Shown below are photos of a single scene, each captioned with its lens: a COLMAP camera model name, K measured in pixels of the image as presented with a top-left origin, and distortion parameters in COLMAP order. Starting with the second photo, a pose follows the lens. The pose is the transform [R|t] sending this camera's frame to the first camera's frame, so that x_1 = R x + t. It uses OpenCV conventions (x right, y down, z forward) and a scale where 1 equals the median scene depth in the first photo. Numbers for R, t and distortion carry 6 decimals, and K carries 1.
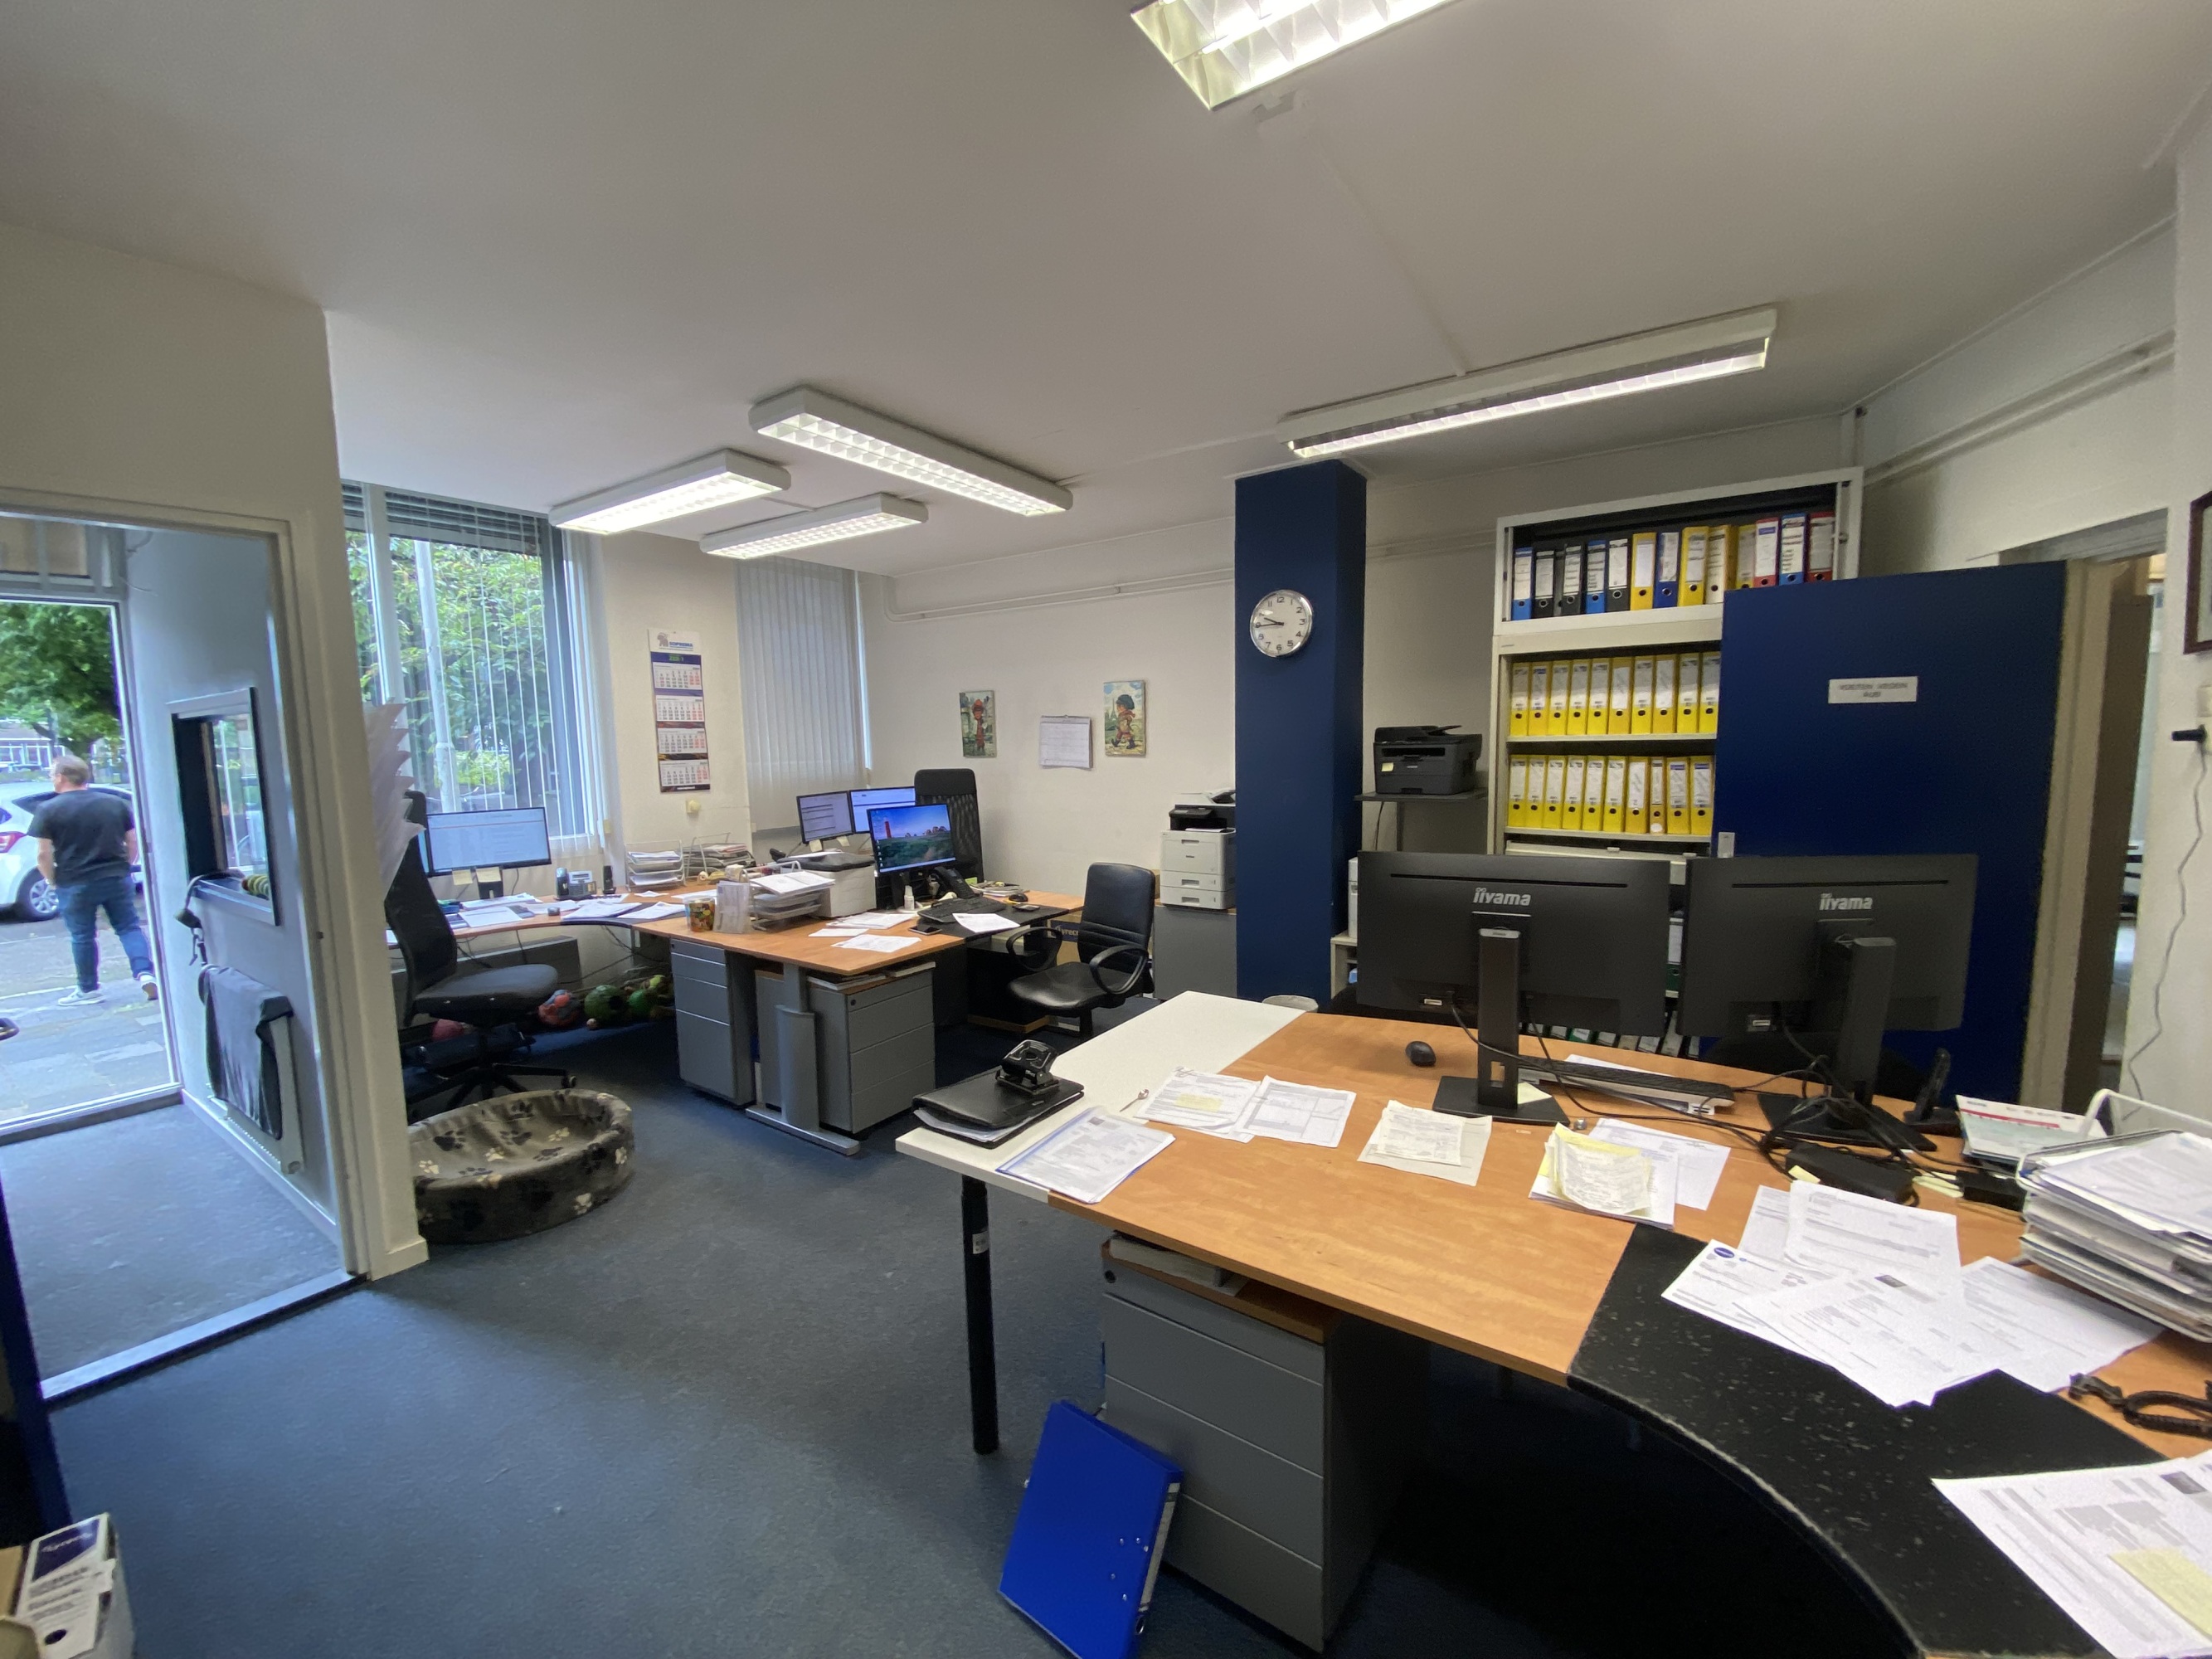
lens RADIAL K [[885.0, 0, 1106.0], [0, 885.0, 829.5], [0, 0, 1]] dist [-0.001225, -0.015196]
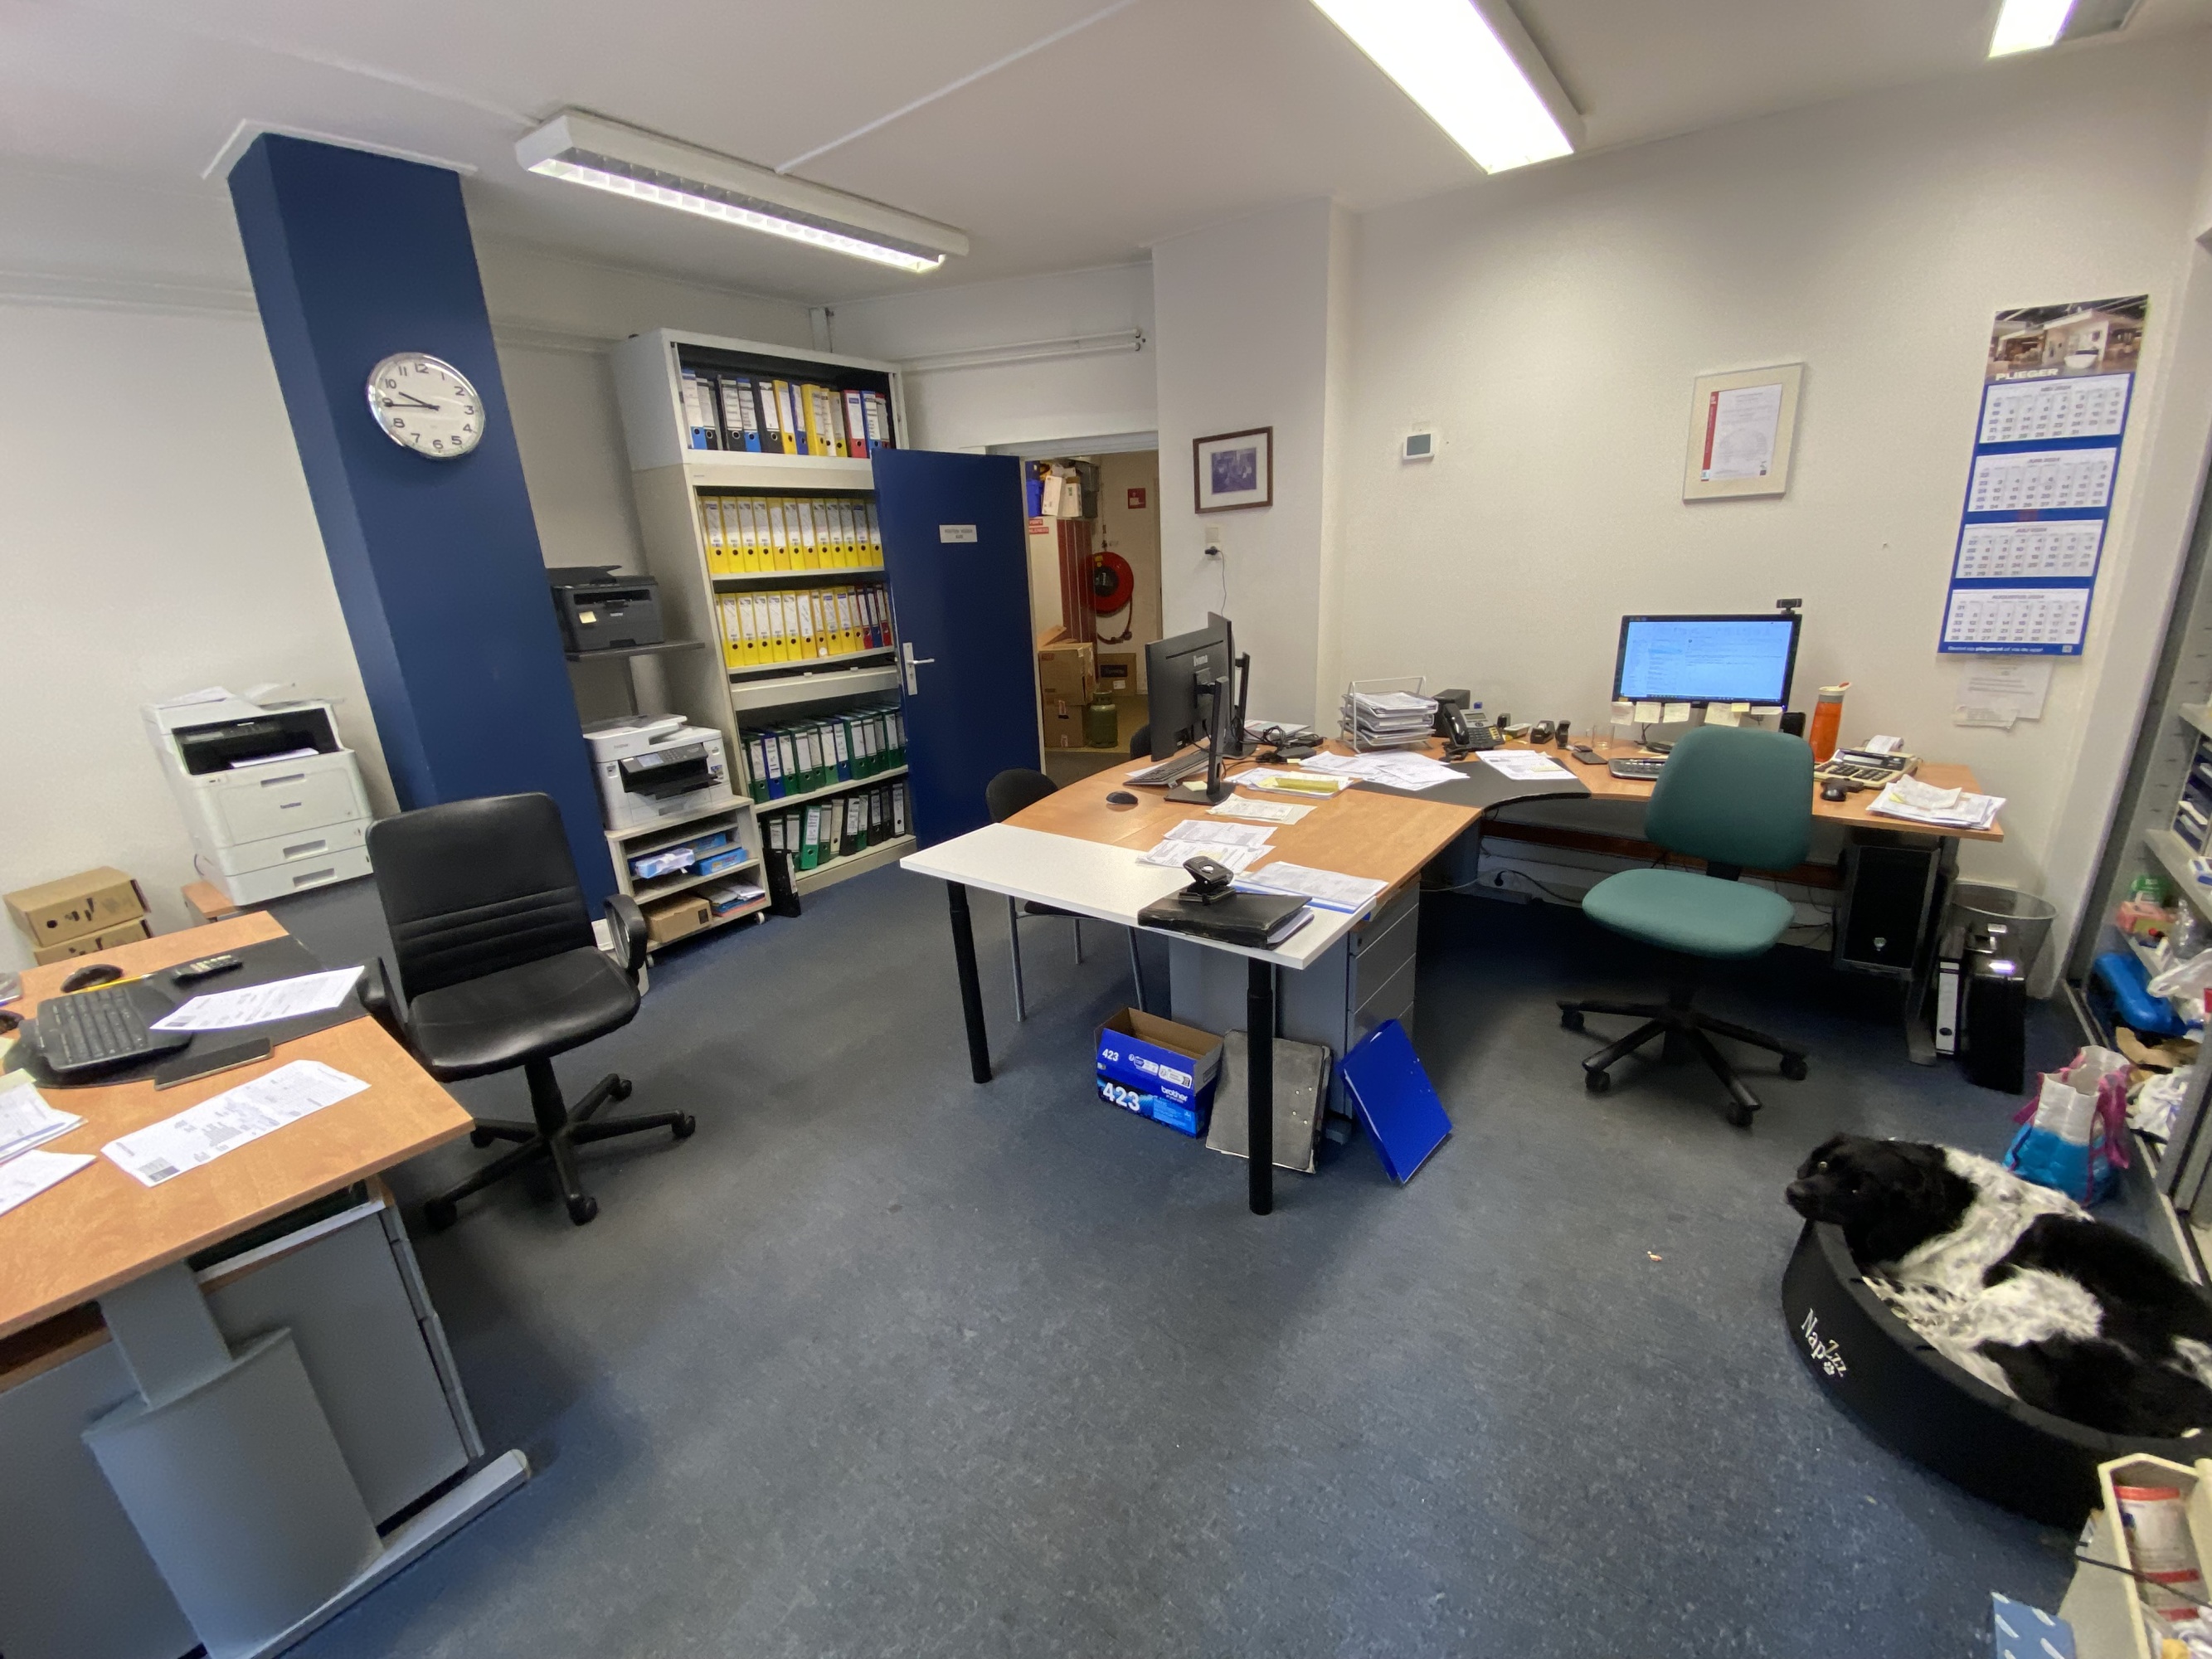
lens RADIAL K [[885.0, 0, 1106.0], [0, 885.0, 829.5], [0, 0, 1]] dist [-0.001225, -0.015196]
pose [[0.041794, -0.281010, 0.958794, -0.580231], [0.145832, 0.951071, 0.272390, -0.043099], [-0.988426, 0.128439, 0.080729, 0.569162]]
